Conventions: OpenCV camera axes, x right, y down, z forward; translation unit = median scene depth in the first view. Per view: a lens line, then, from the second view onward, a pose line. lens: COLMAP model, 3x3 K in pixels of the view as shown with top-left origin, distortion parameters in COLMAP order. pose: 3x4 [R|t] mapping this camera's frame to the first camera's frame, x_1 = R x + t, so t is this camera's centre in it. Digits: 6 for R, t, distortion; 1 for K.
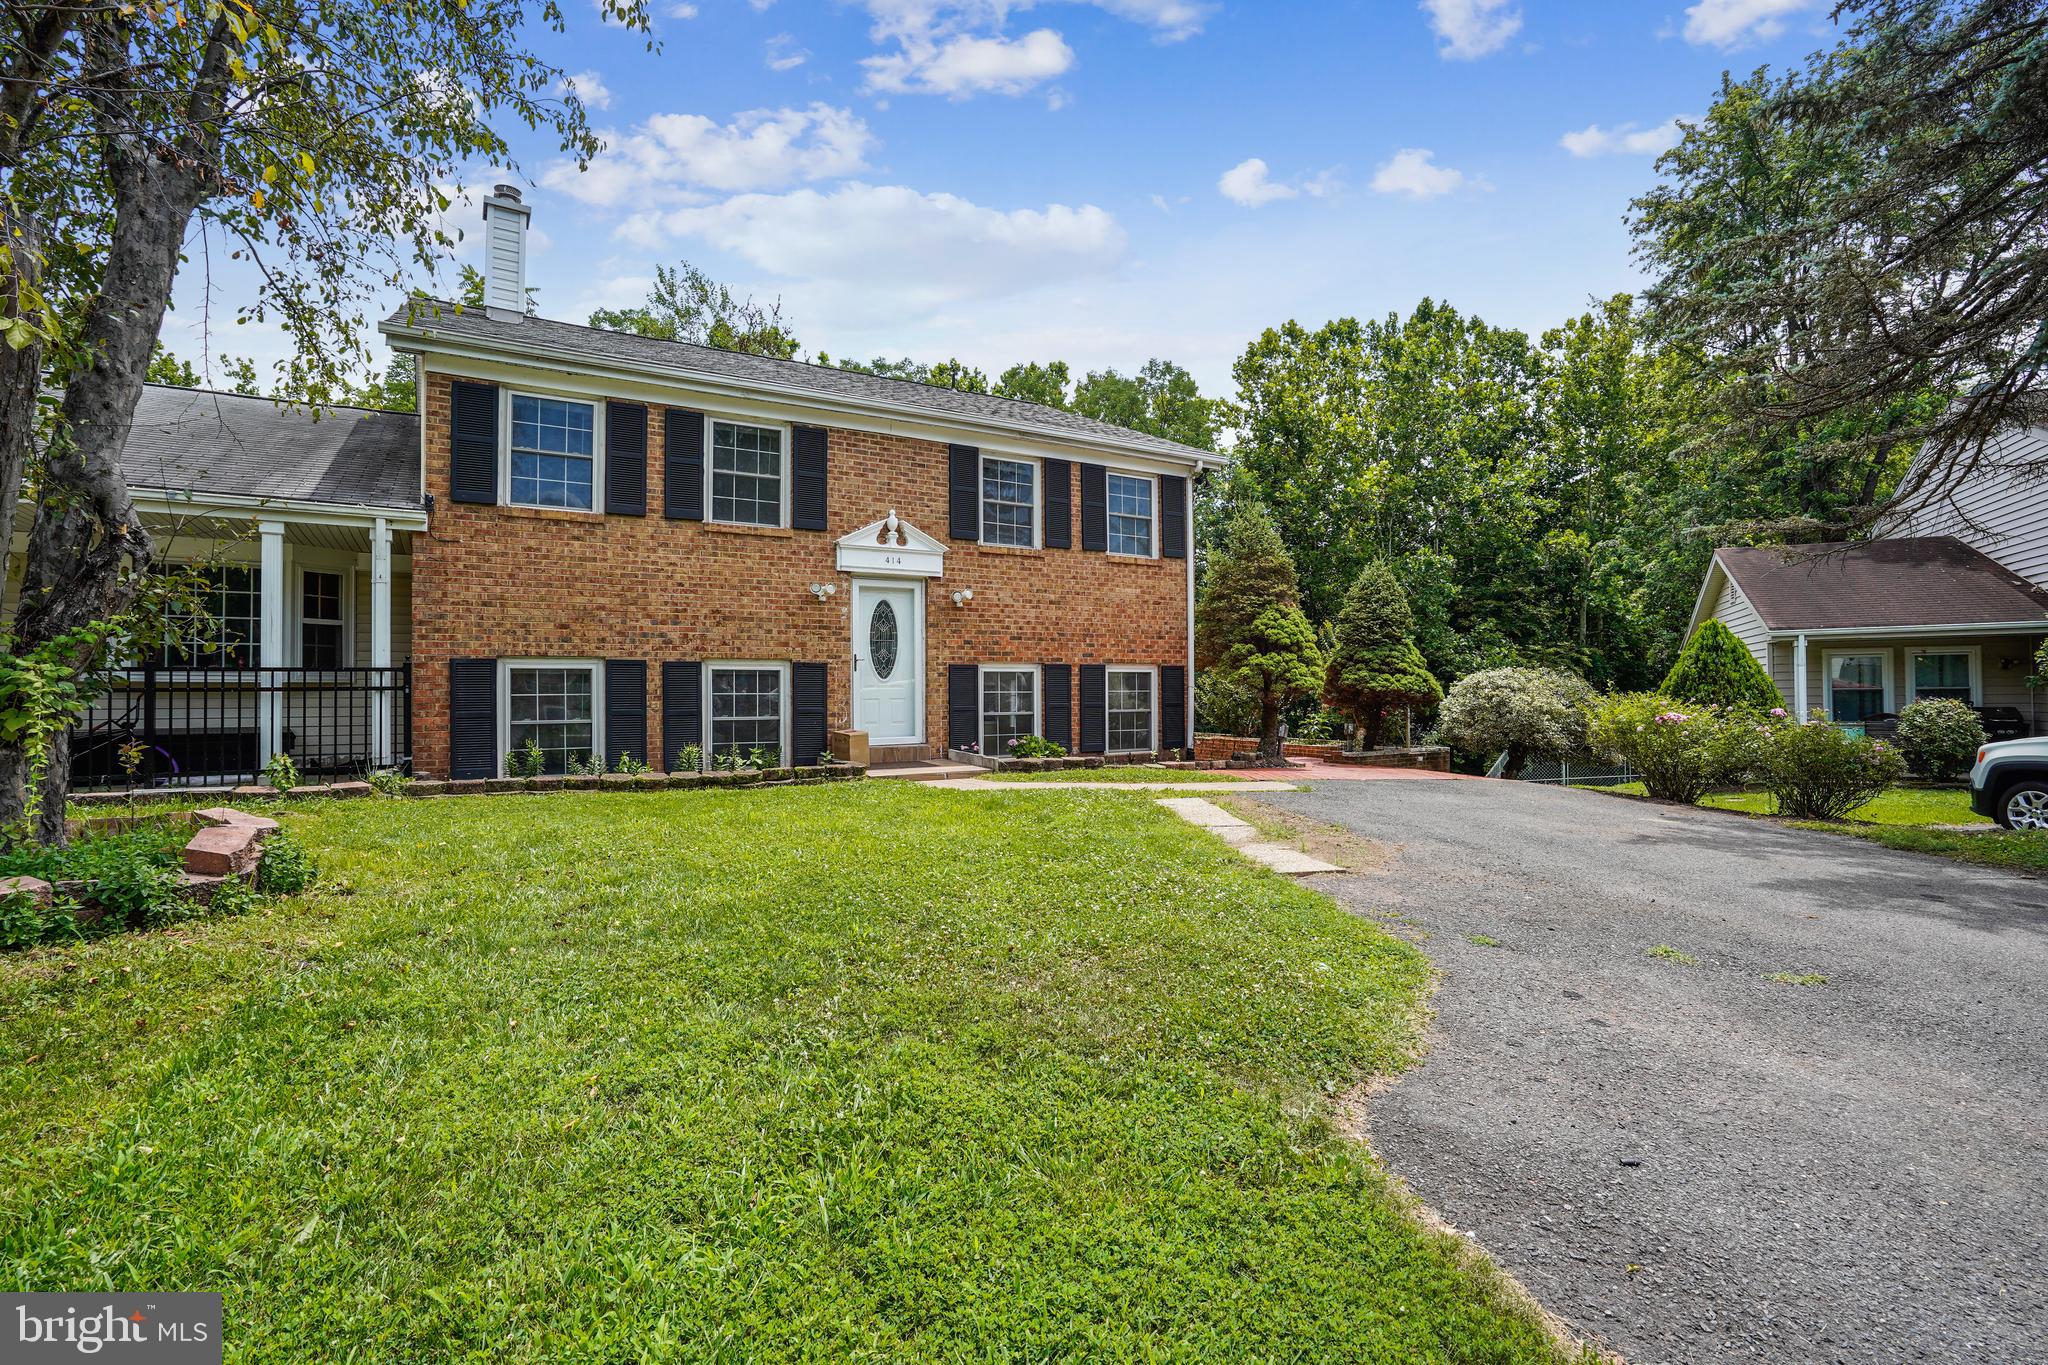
lens RADIAL K [[947.7, 0, 1025.7], [0, 947.7, 680.8], [0, 0, 1]] dist [-0.033104, 0.013667]
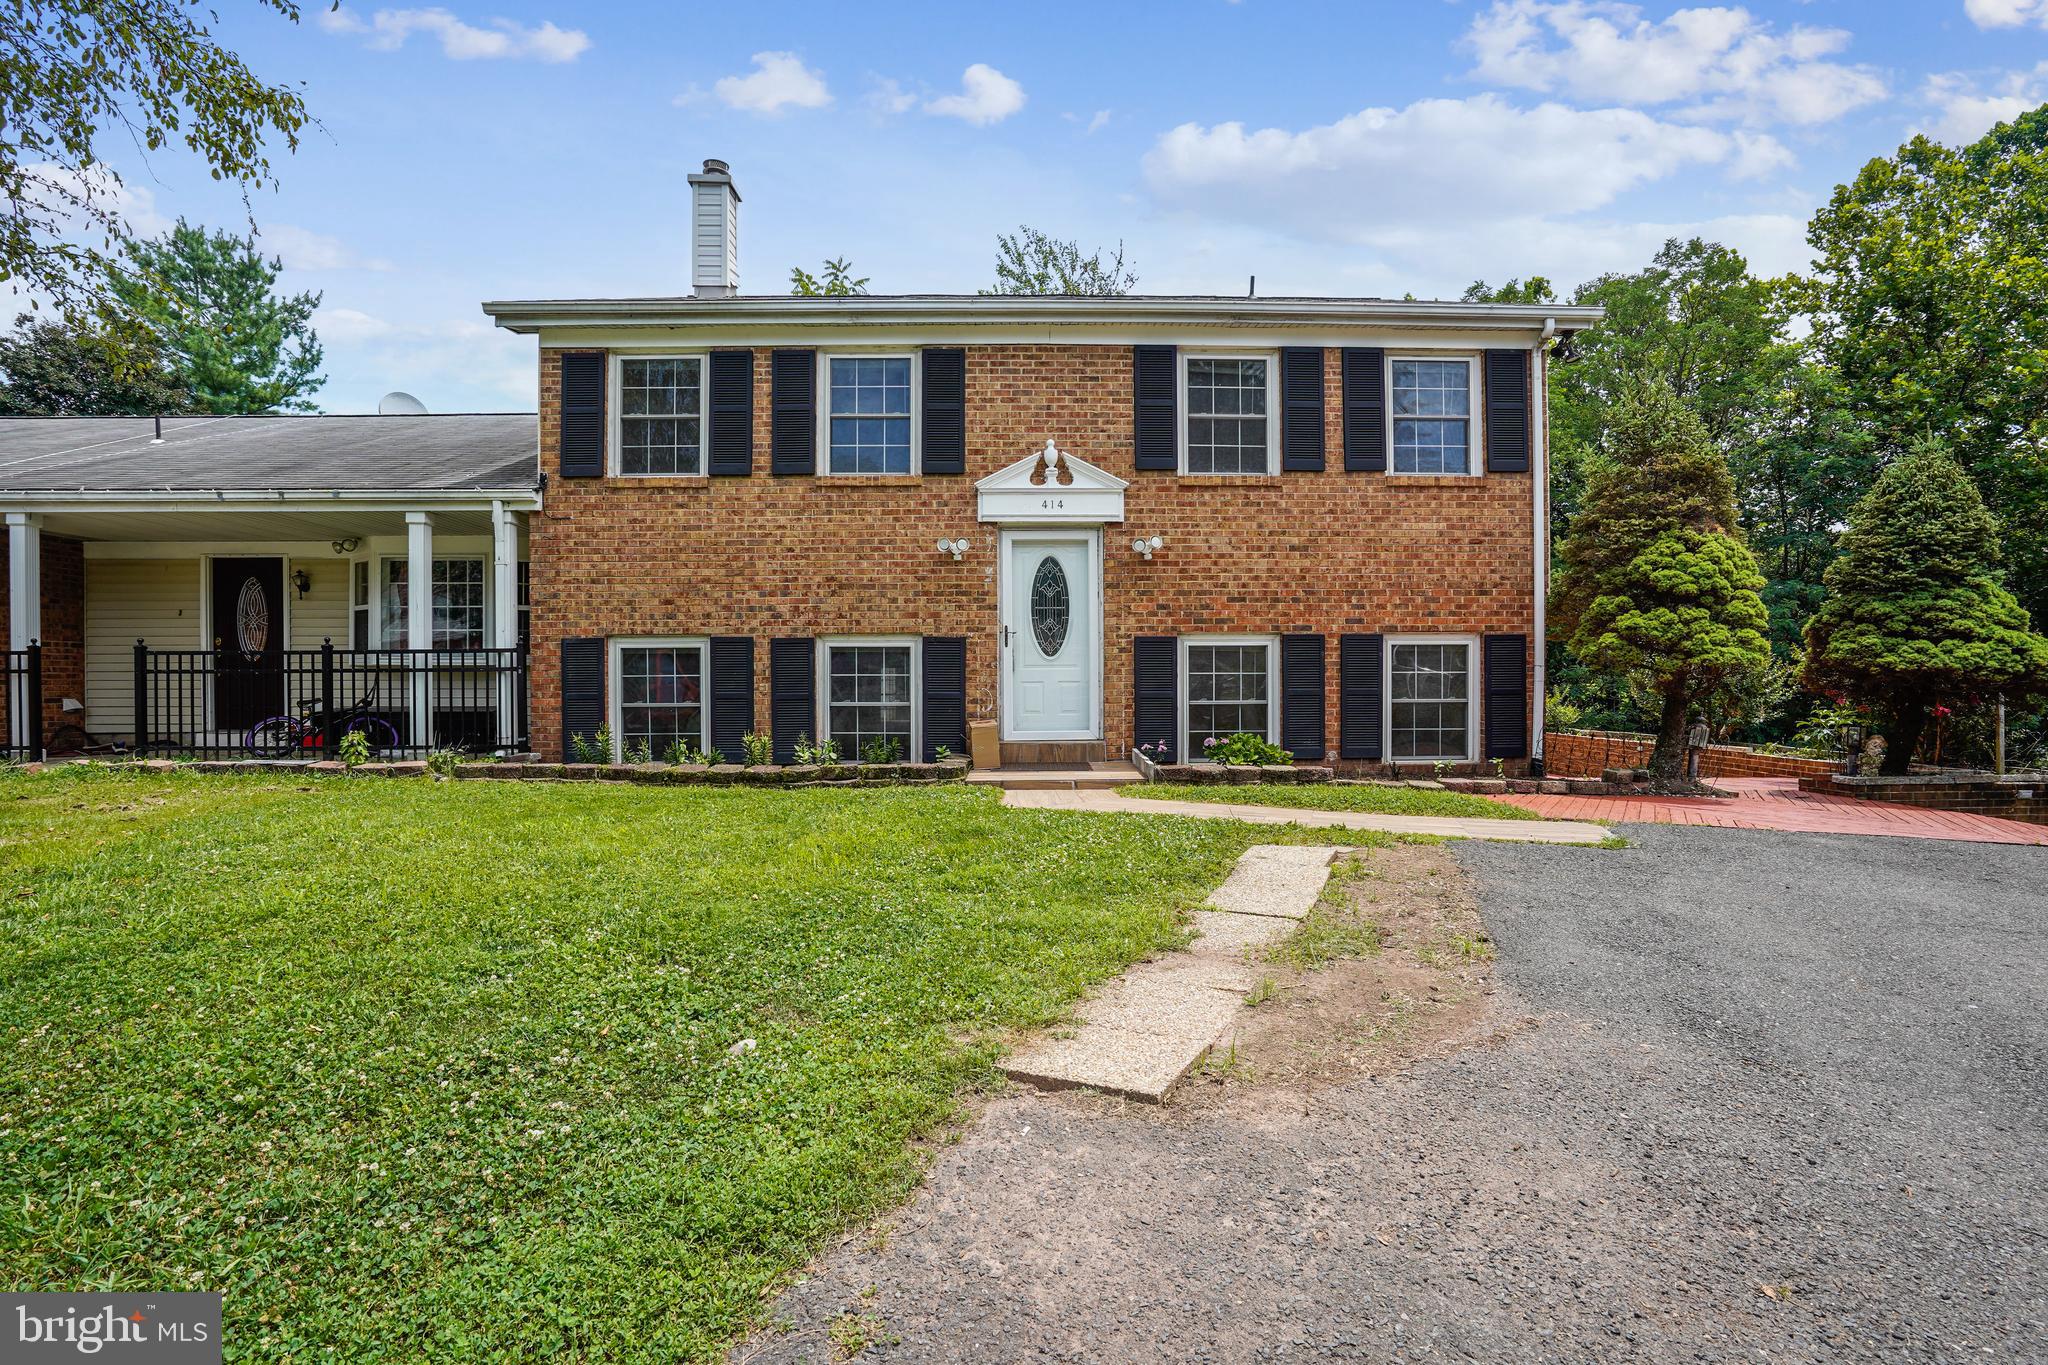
lens RADIAL K [[947.7, 0, 1030.2], [0, 947.7, 691.1], [0, 0, 1]] dist [-0.033104, 0.013667]
pose [[0.867448, 0.007098, -0.497477, 0.228208], [0.005425, 0.999704, 0.023723, 0.007990], [0.497498, -0.023277, 0.867153, 0.299845]]
